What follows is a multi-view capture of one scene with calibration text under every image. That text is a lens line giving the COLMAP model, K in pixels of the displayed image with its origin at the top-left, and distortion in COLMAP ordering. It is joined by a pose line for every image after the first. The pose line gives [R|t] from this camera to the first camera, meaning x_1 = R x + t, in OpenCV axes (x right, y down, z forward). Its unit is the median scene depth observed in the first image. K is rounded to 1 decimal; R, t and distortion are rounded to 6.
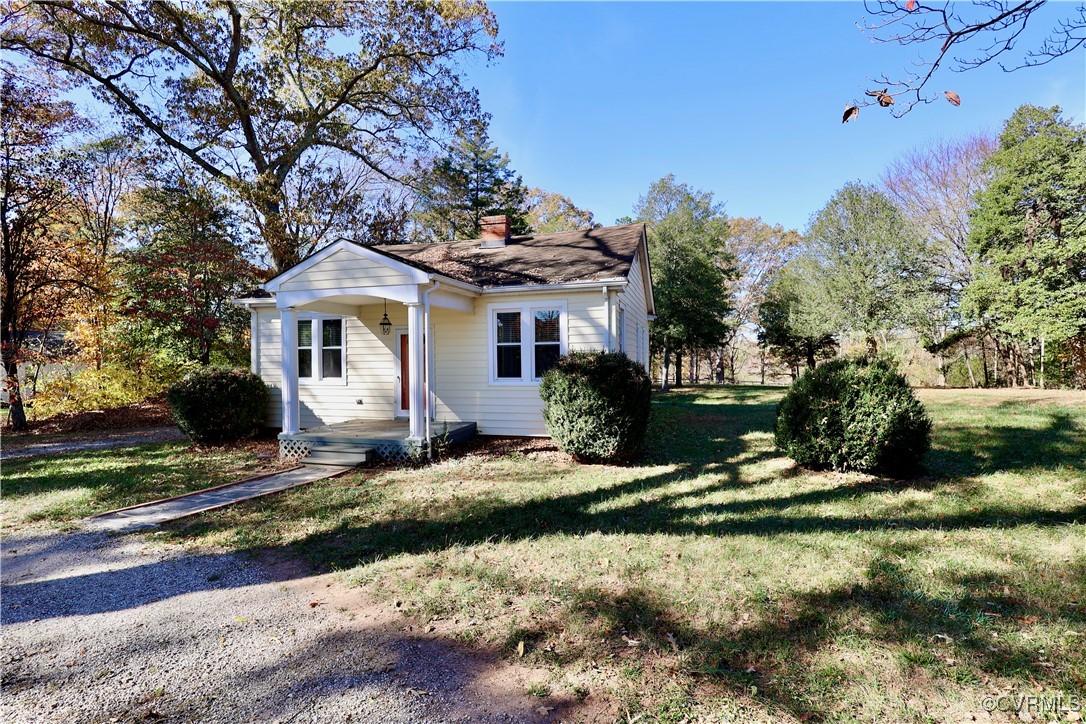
lens RADIAL K [[503.9, 0, 538.5], [0, 503.9, 361.3], [0, 0, 1]] dist [0.002006, -0.000163]
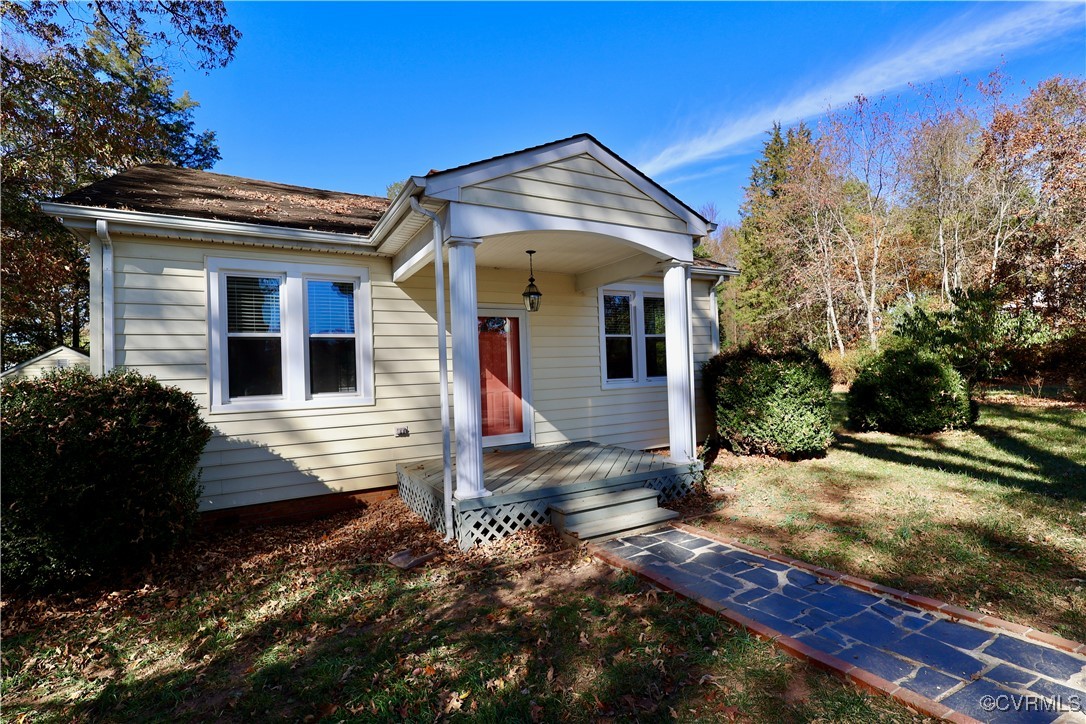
lens RADIAL K [[503.9, 0, 541.0], [0, 503.9, 365.6], [0, 0, 1]] dist [0.002006, -0.000163]
pose [[0.702387, -0.005855, 0.711772, -0.707212], [0.038068, 0.998844, -0.029350, 0.030880], [-0.710777, 0.047711, 0.701798, 0.538984]]
